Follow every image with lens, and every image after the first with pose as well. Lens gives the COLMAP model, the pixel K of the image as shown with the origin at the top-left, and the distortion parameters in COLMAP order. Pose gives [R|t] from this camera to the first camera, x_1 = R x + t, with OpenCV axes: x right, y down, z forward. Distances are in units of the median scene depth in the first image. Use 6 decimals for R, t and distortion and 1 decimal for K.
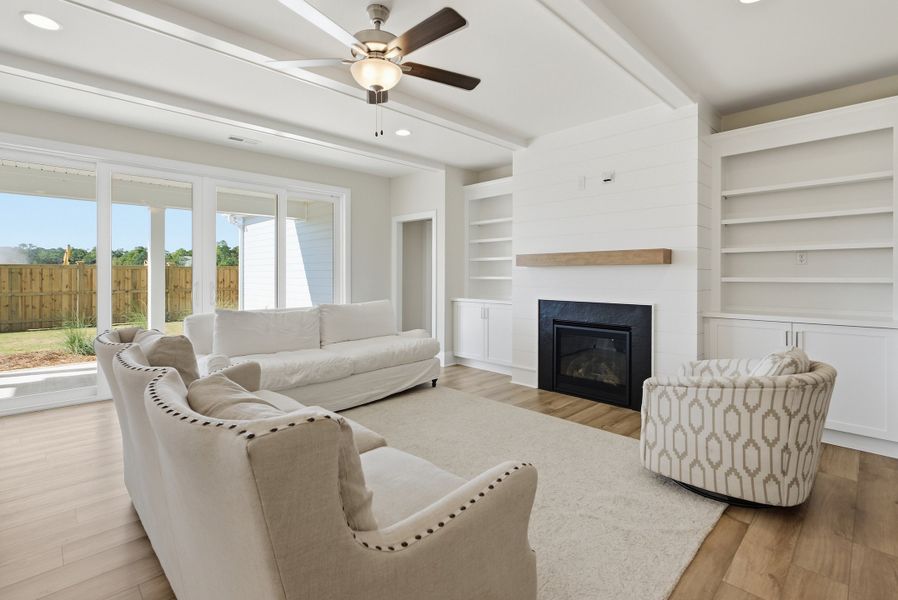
lens RADIAL K [[412.7, 0, 430.9], [0, 412.7, 275.5], [0, 0, 1]] dist [-0.001117, 0.001315]
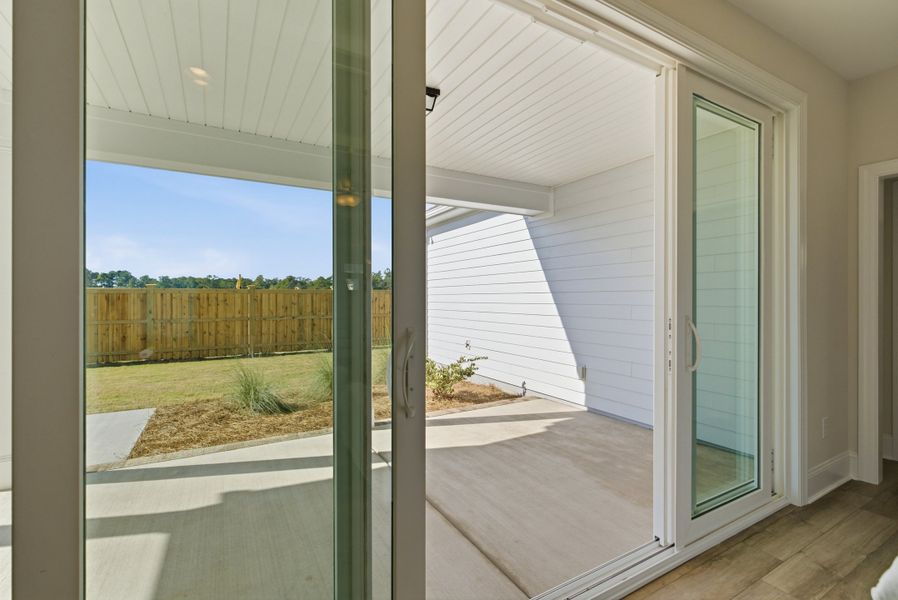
lens RADIAL K [[412.7, 0, 449.4], [0, 412.7, 298.6], [0, 0, 1]] dist [-0.001117, 0.001315]
pose [[0.968766, -0.005017, -0.247925, -0.186361], [0.004325, 0.999985, -0.003335, 0.000484], [0.247938, 0.002159, 0.968773, 0.209345]]
